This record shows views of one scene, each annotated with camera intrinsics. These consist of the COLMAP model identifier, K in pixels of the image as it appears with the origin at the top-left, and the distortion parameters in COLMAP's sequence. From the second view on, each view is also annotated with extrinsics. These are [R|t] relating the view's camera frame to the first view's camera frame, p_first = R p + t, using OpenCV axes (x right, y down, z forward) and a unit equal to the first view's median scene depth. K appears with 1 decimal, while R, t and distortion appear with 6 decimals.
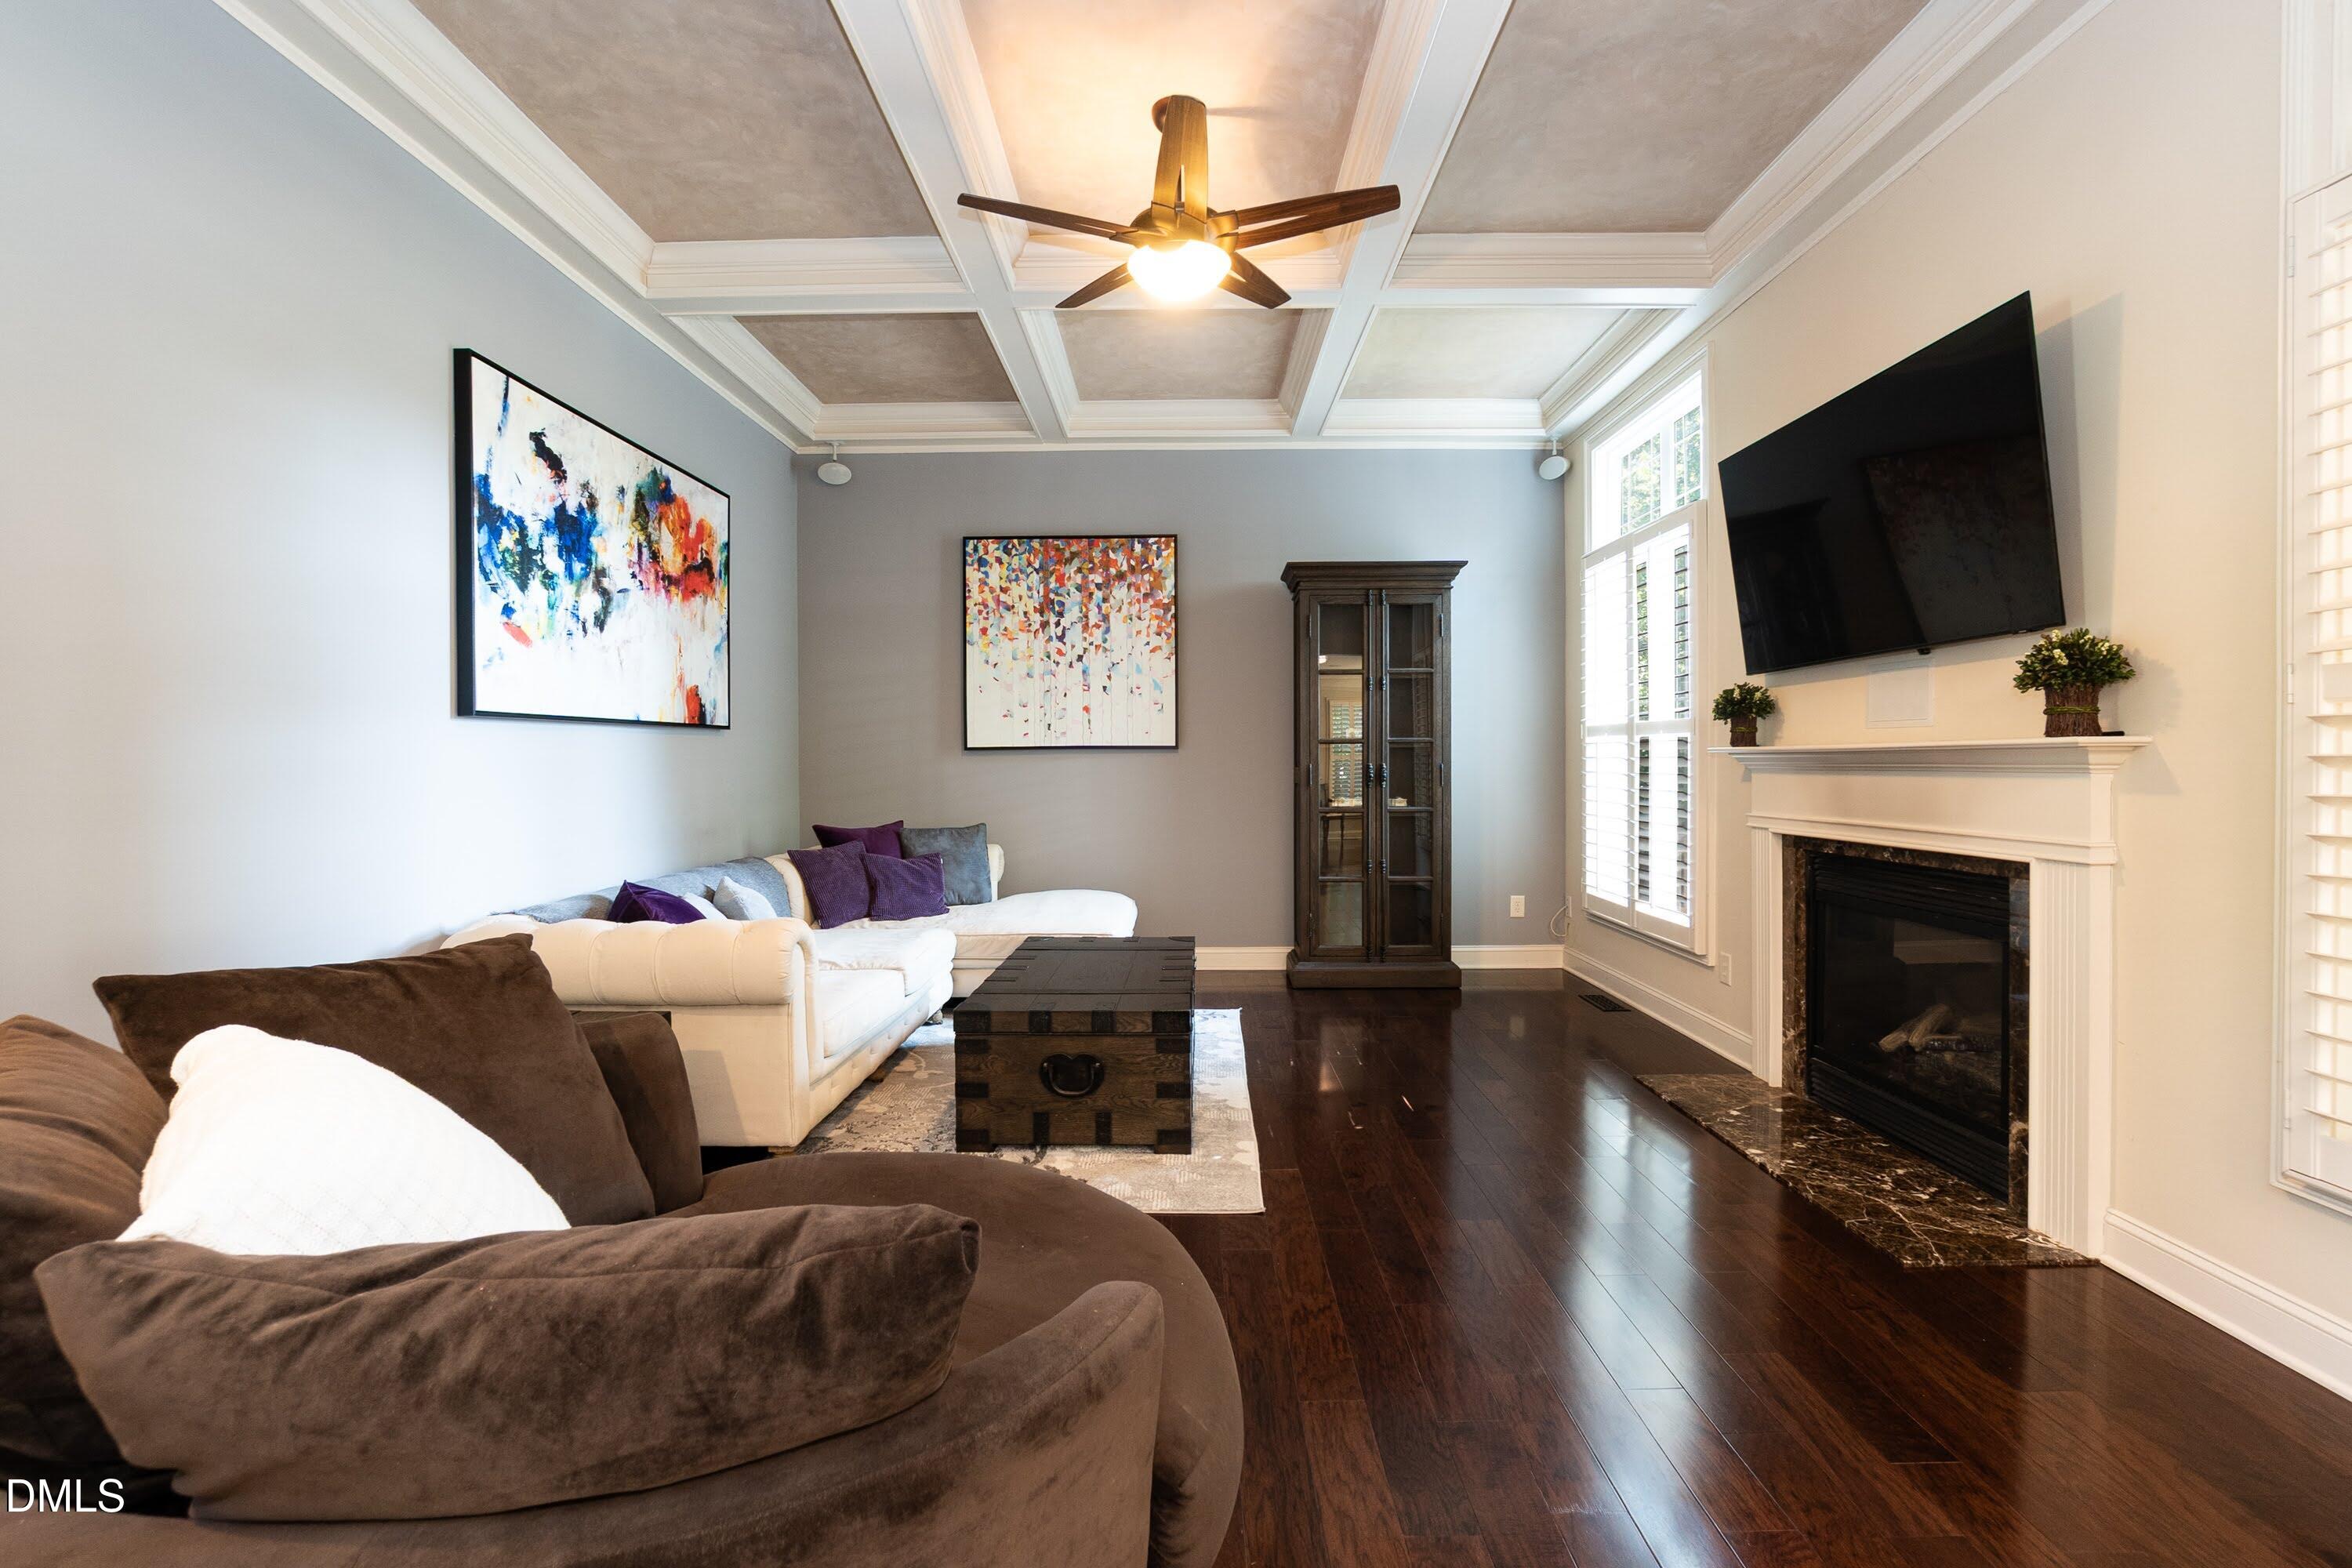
lens RADIAL K [[1063.9, 0, 1195.3], [0, 1063.9, 771.7], [0, 0, 1]] dist [-0.021230, 0.004618]
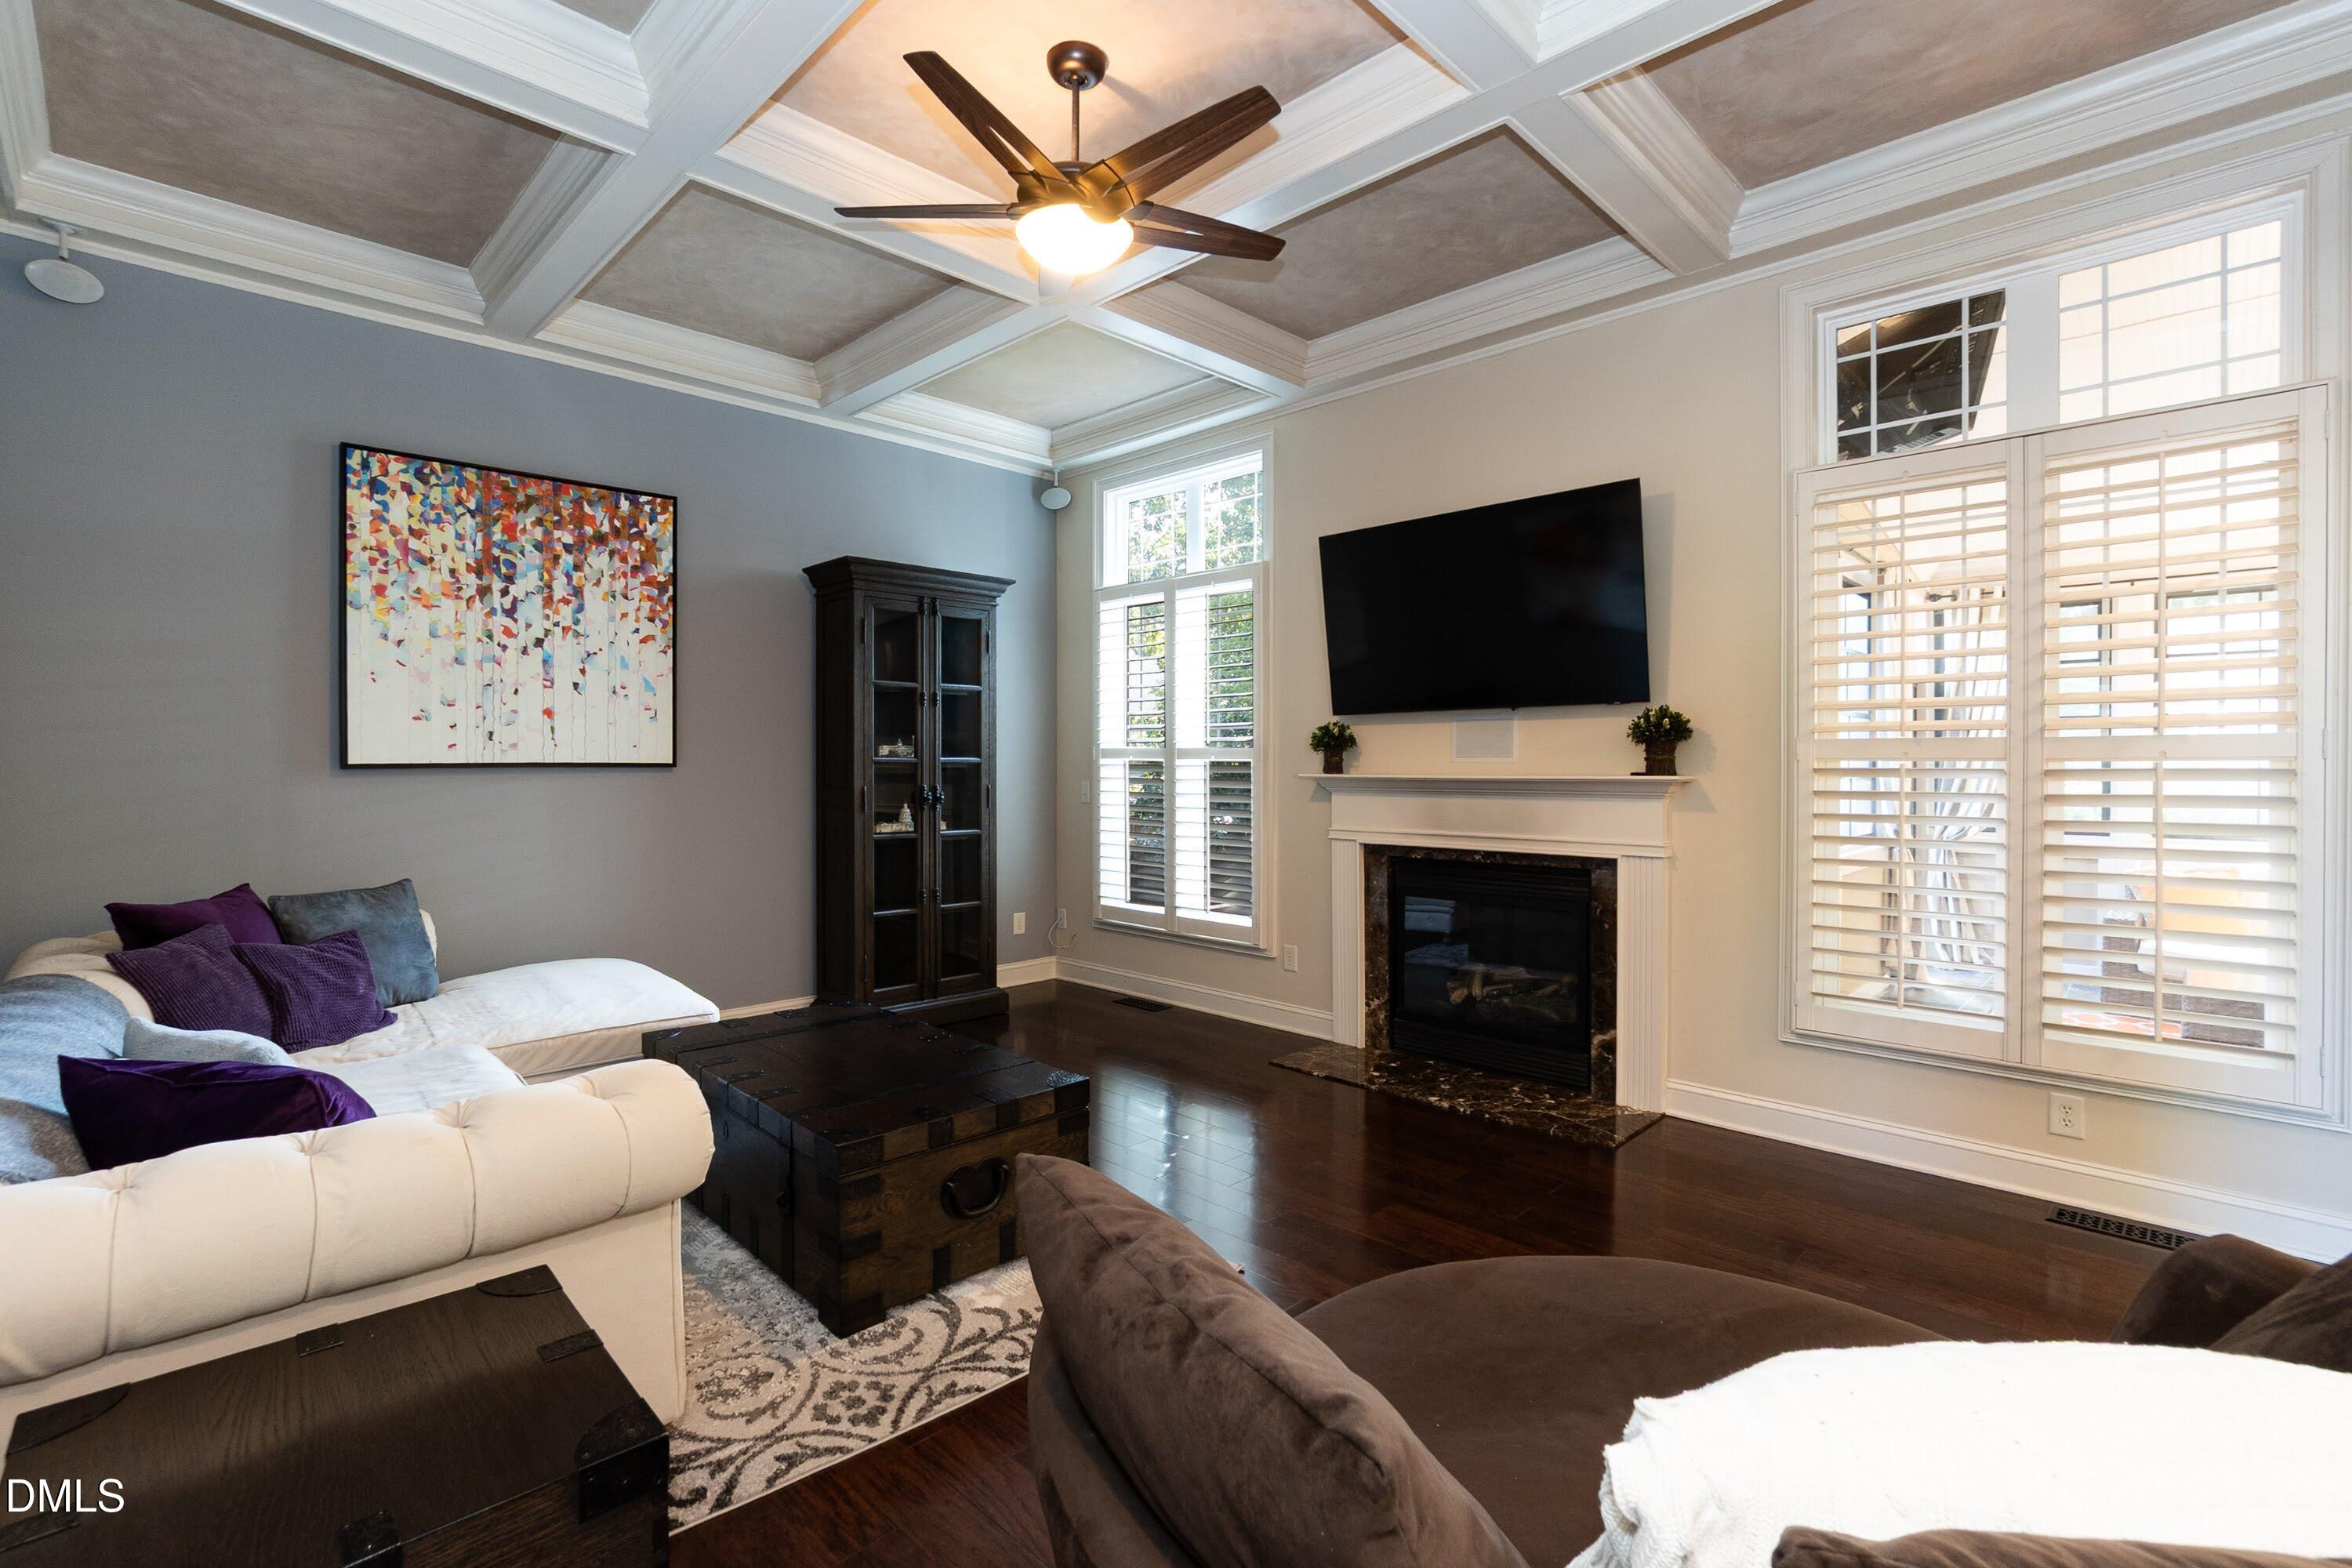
lens RADIAL K [[1063.9, 0, 1196.9], [0, 1063.9, 771.2], [0, 0, 1]] dist [-0.021230, 0.004618]
pose [[0.696958, 0.000391, 0.717112, -0.351655], [0.002548, 0.999992, -0.003021, -0.017231], [-0.717108, 0.003933, 0.696951, 0.194019]]
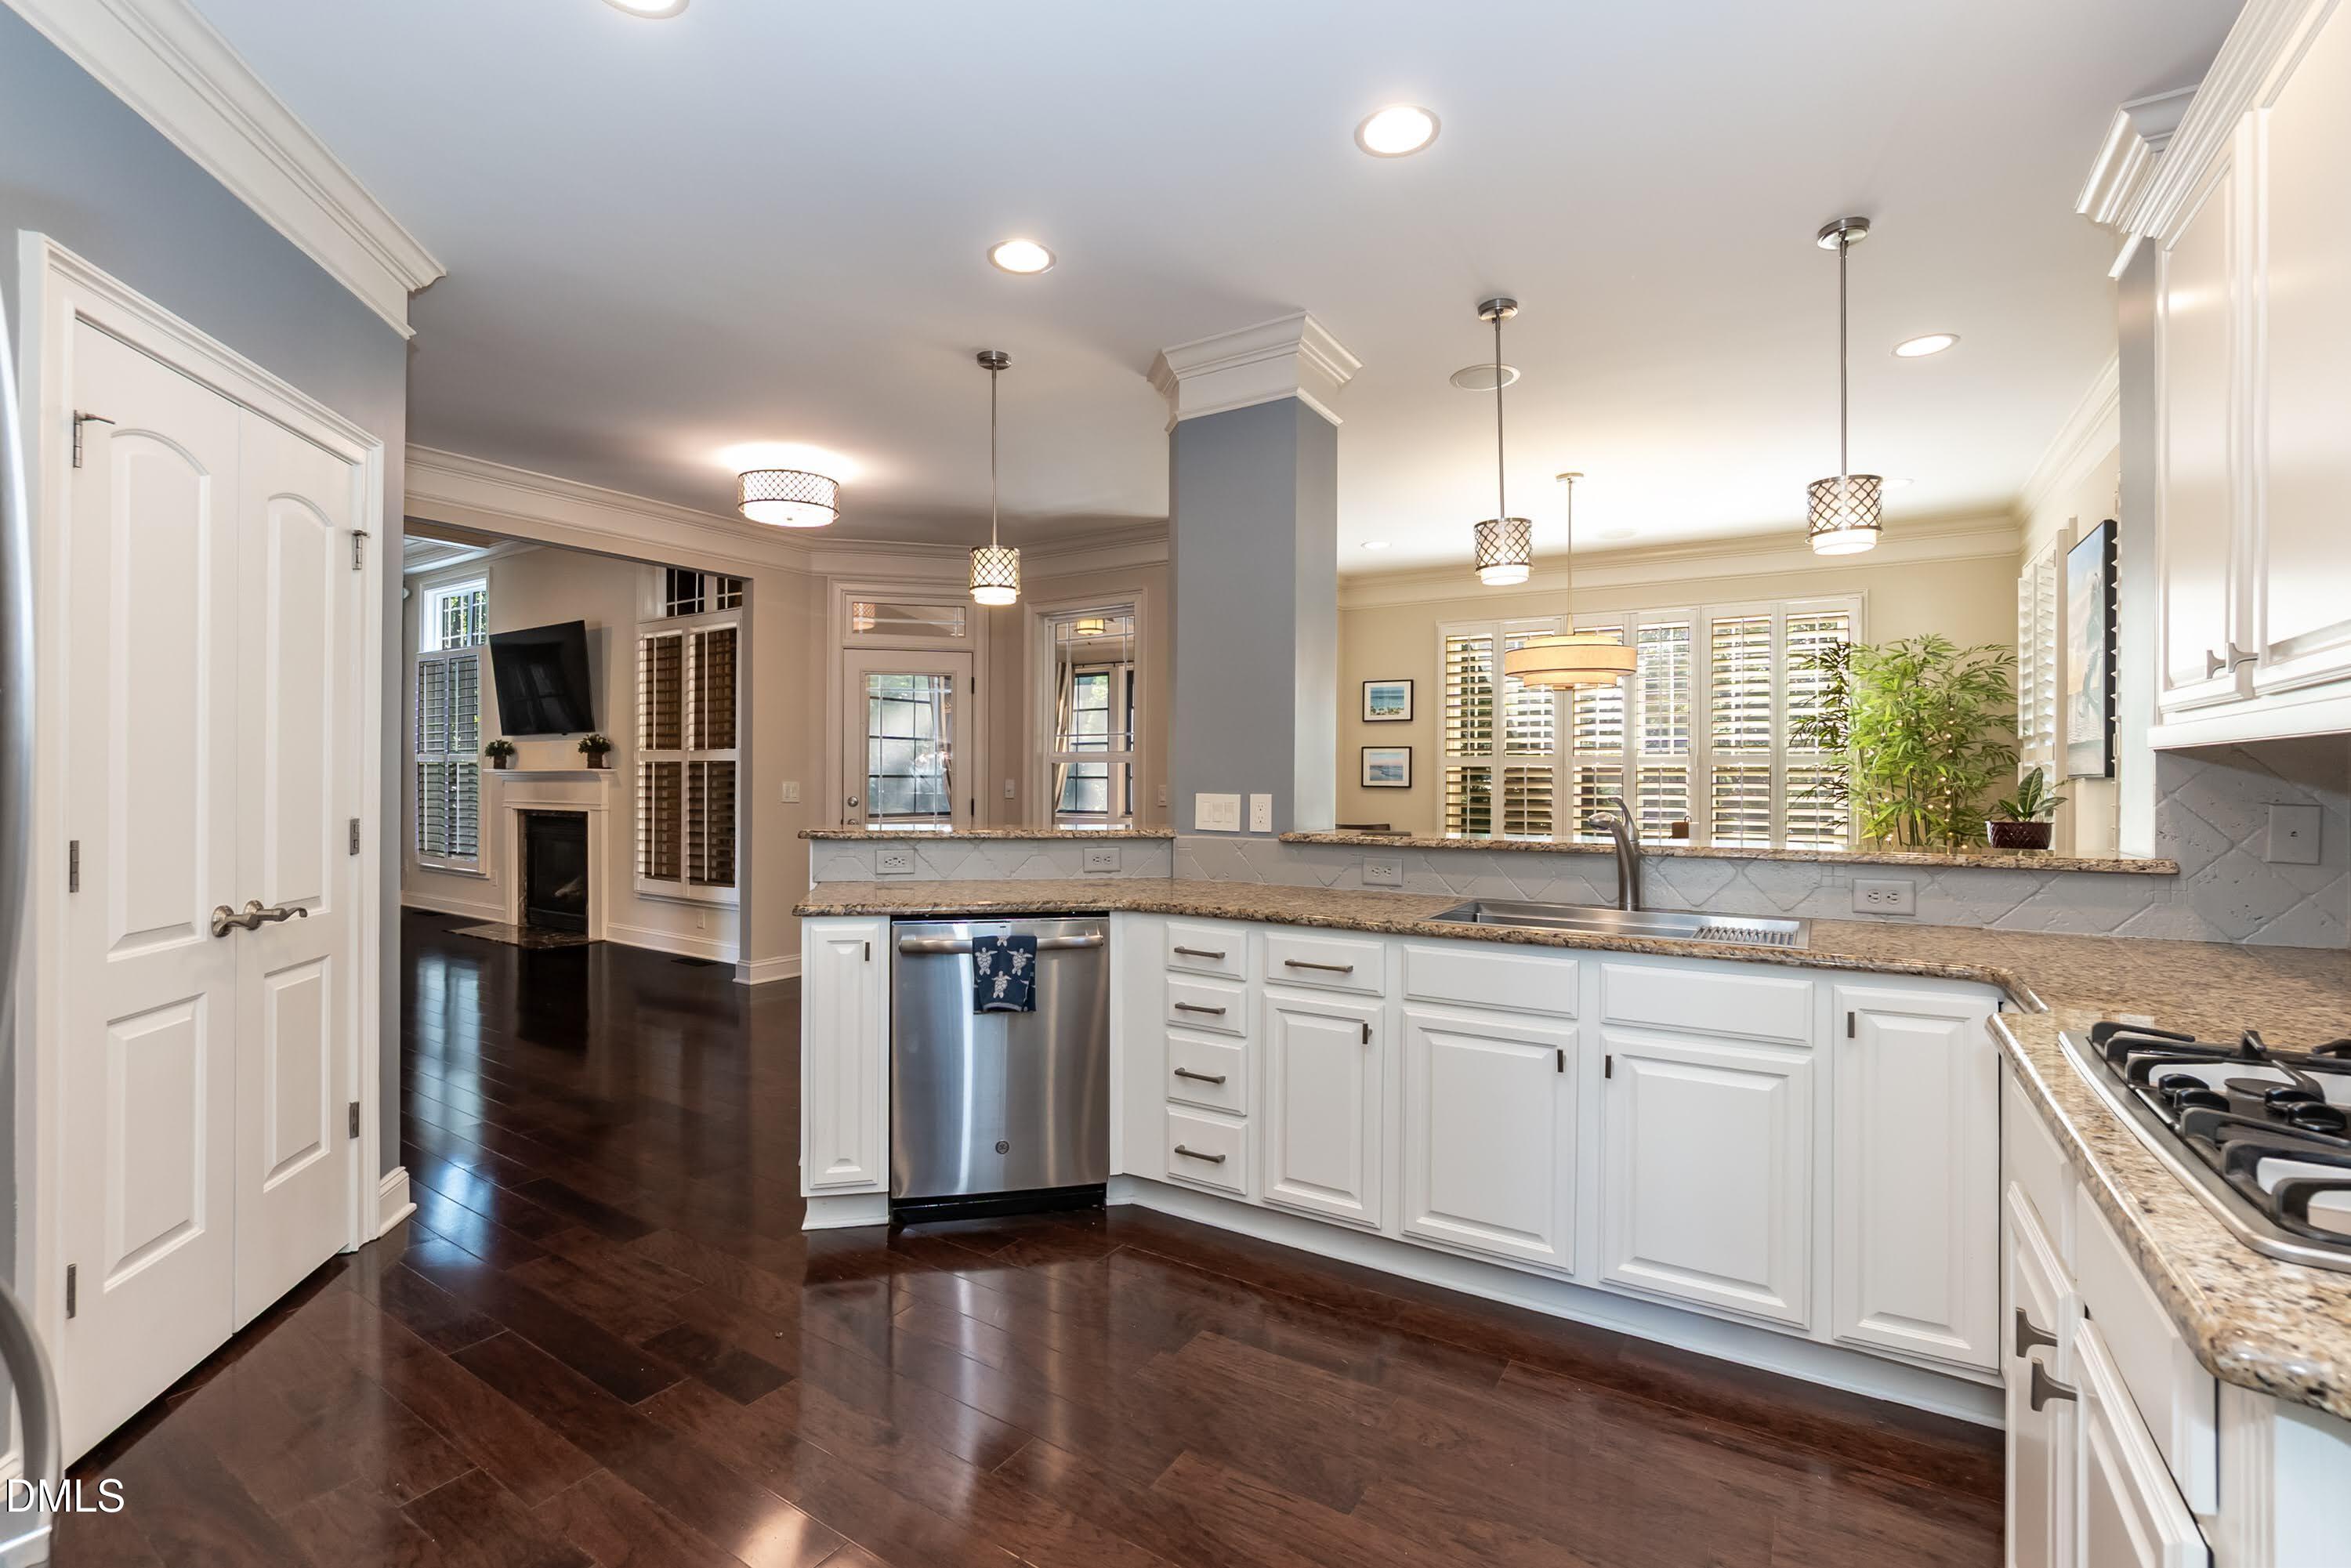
lens RADIAL K [[1063.5, 0, 1199.3], [0, 1063.5, 762.0], [0, 0, 1]] dist [-0.021230, 0.004618]
pose [[0.563224, 0.007914, 0.826266, -0.338094], [0.004489, 0.999910, -0.012637, -0.003057], [-0.826292, 0.010827, 0.563138, -1.033654]]
